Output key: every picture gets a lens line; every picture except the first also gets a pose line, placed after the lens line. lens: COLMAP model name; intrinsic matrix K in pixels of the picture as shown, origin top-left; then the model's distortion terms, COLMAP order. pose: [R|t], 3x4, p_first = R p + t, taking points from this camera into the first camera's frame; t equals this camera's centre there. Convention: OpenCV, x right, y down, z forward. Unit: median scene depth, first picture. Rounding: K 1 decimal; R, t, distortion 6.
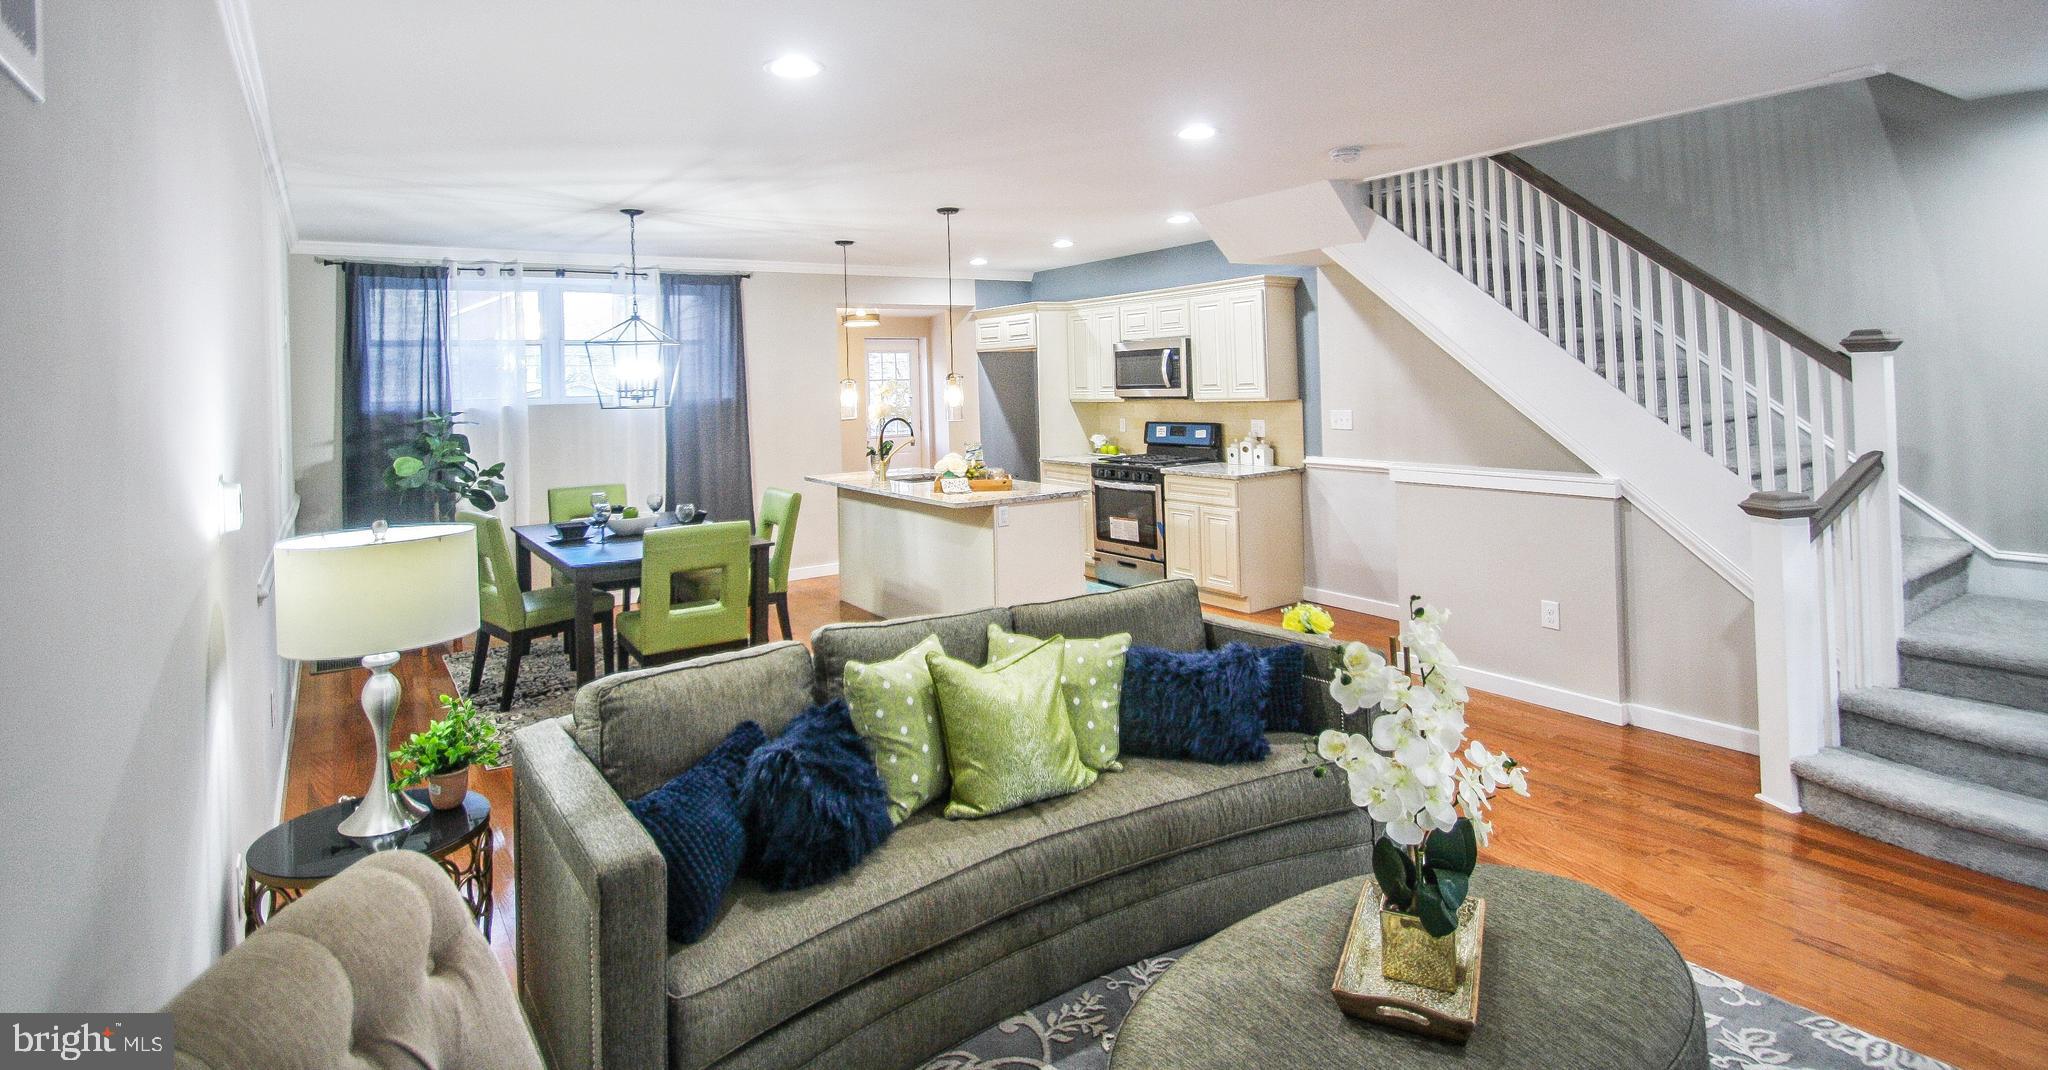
lens RADIAL K [[1012.7, 0, 1021.6], [0, 1012.7, 374.4], [0, 0, 1]] dist [-0.006717, -0.000178]
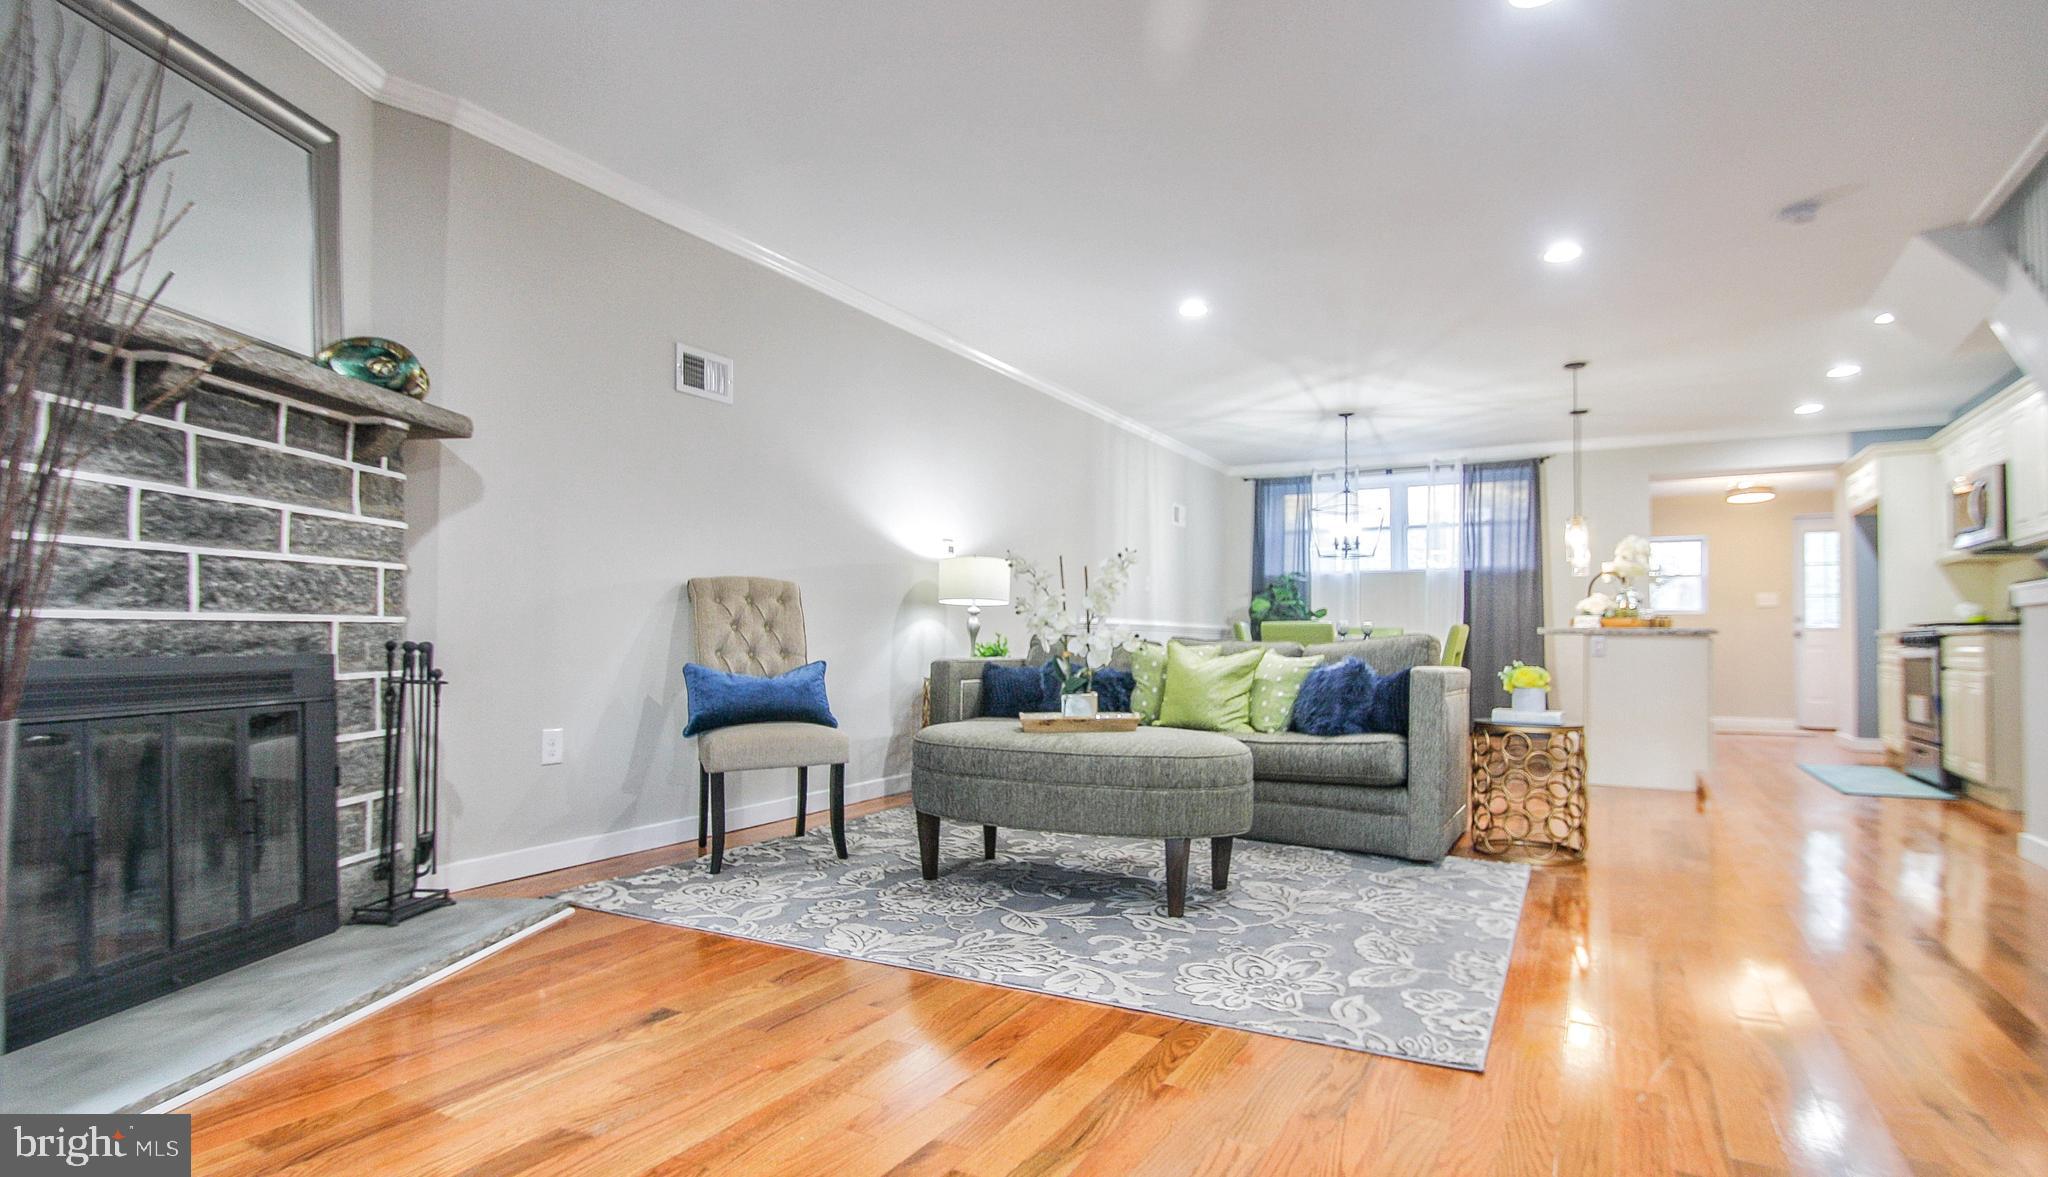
lens RADIAL K [[1025.7, 0, 1071.3], [0, 1025.7, 620.1], [0, 0, 1]] dist [-0.003299, -0.001748]
pose [[0.466592, 0.011039, -0.884404, 0.543656], [-0.013922, 0.999890, 0.005136, 0.093772], [0.884363, 0.009916, 0.466694, 0.017443]]
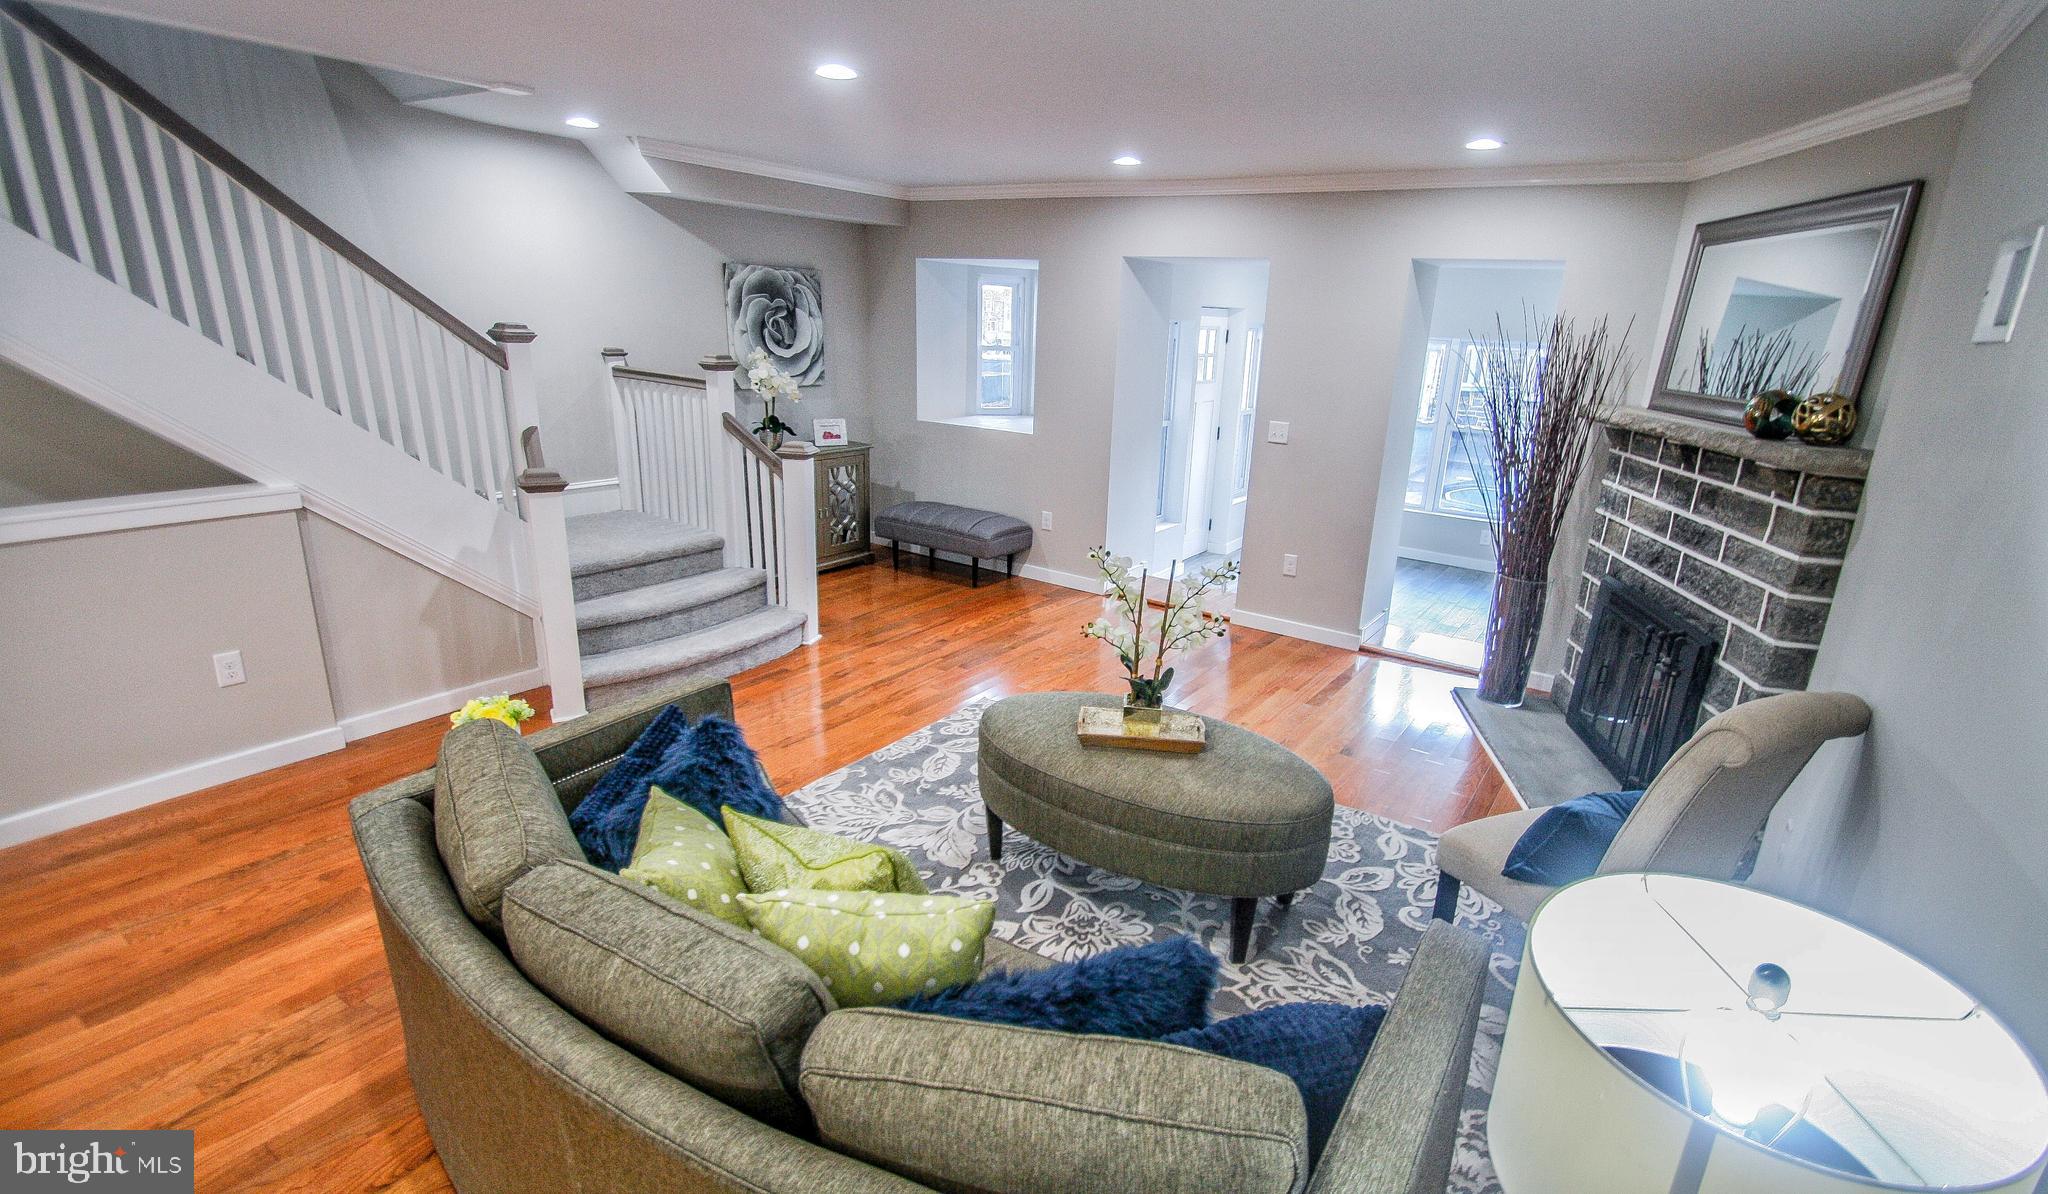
lens RADIAL K [[962.1, 0, 1056.9], [0, 962.1, 624.8], [0, 0, 1]] dist [-0.004107, -0.006003]
pose [[-0.377369, -0.268647, 0.886240, -0.266776], [-0.038232, 0.960701, 0.274939, -0.020528], [-0.925273, 0.069871, -0.372810, 0.454920]]
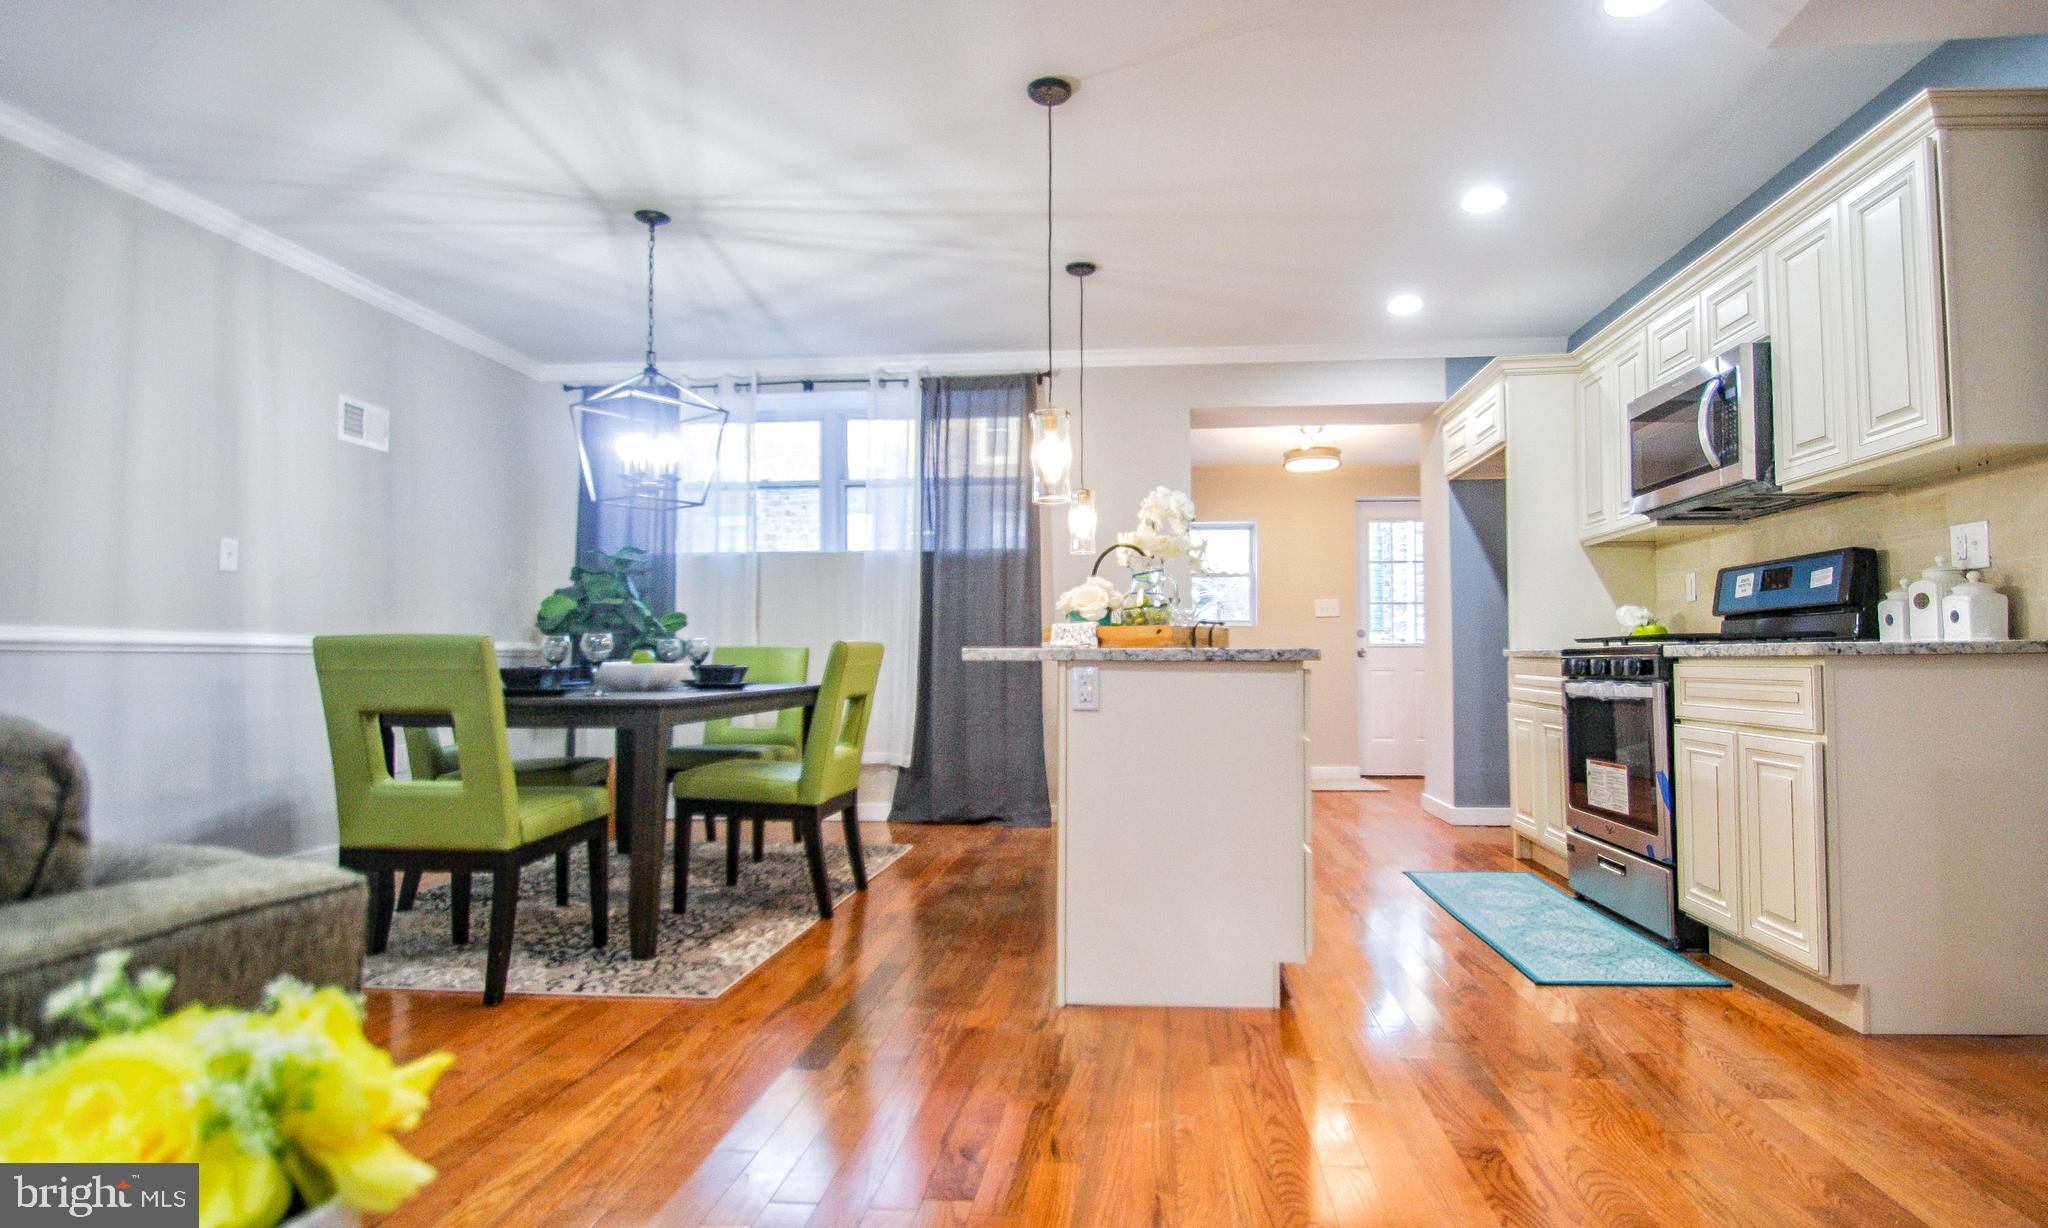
lens RADIAL K [[1066.0, 0, 1073.7], [0, 1066.0, 626.1], [0, 0, 1]] dist [-0.006773, -0.005423]
pose [[0.776637, 0.003291, -0.629940, 0.231037], [-0.014058, 0.999828, -0.012108, 0.095780], [0.629791, 0.018259, 0.776550, 0.505374]]
